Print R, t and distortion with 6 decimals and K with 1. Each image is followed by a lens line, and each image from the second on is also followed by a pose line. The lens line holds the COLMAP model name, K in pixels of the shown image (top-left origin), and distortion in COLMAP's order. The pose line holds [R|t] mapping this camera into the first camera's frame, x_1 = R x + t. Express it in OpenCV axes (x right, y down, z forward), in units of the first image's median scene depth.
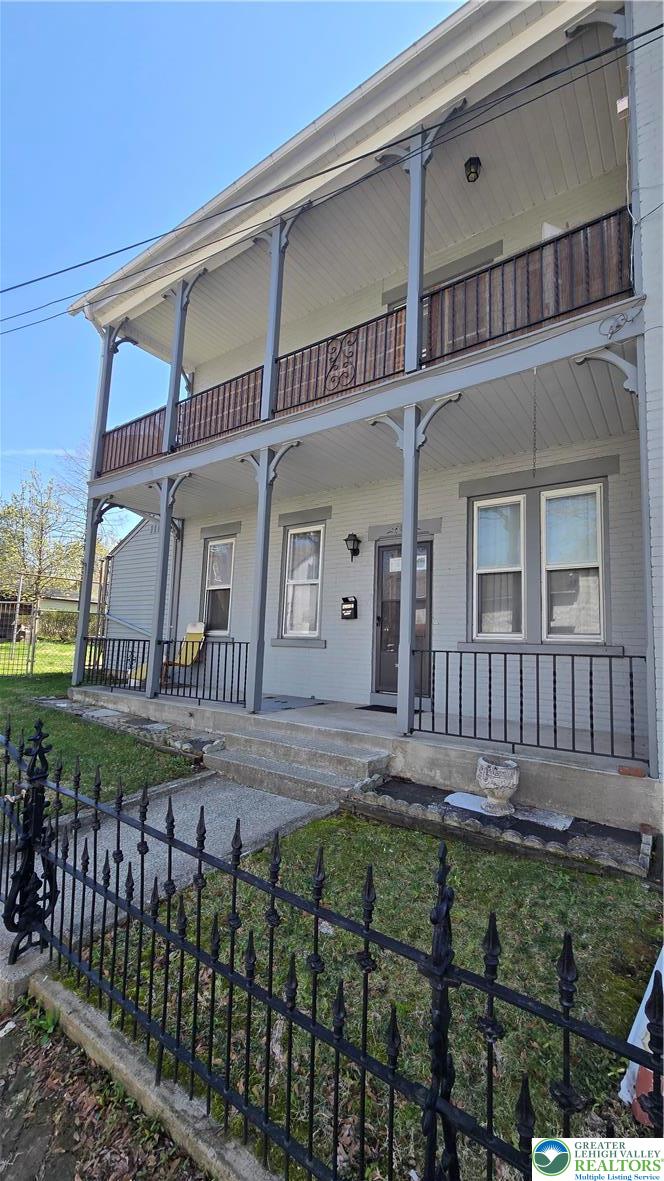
lens RADIAL K [[462.6, 0, 332.5], [0, 462.6, 594.5], [0, 0, 1]] dist [0.000990, -0.000005]
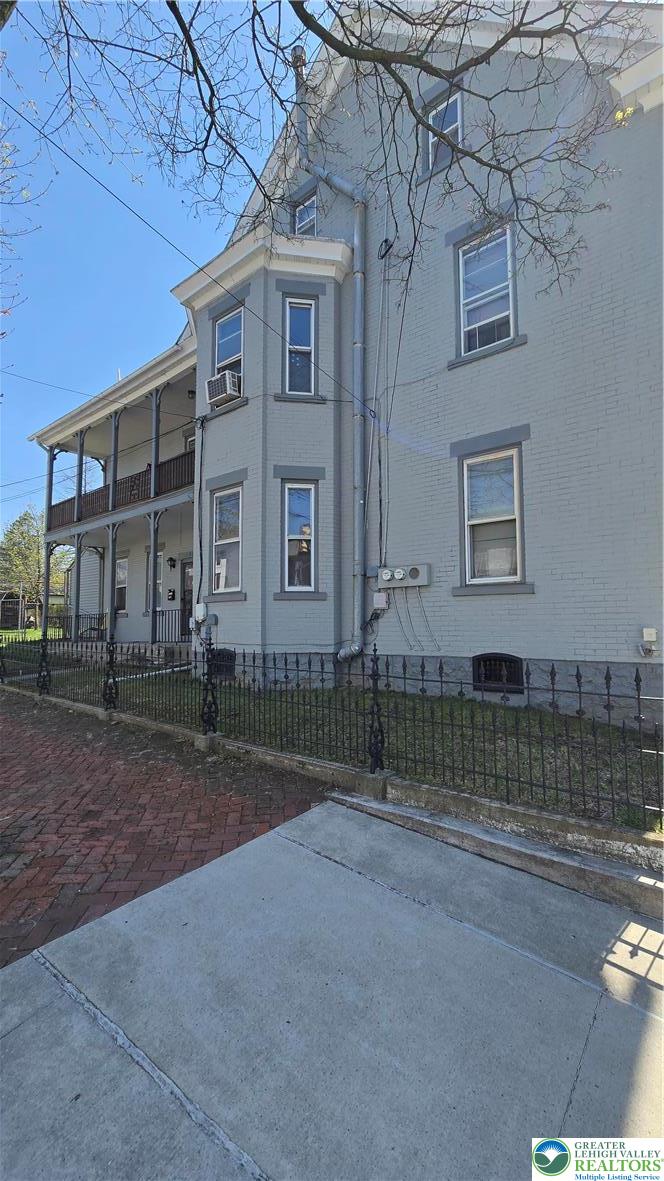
lens RADIAL K [[462.6, 0, 331.2], [0, 462.6, 588.8], [0, 0, 1]] dist [0.000990, -0.000005]
pose [[0.997822, -0.051442, -0.041294, 0.689579], [0.052618, 0.998224, 0.027922, -0.013333], [0.039784, -0.030034, 0.998757, -0.817404]]
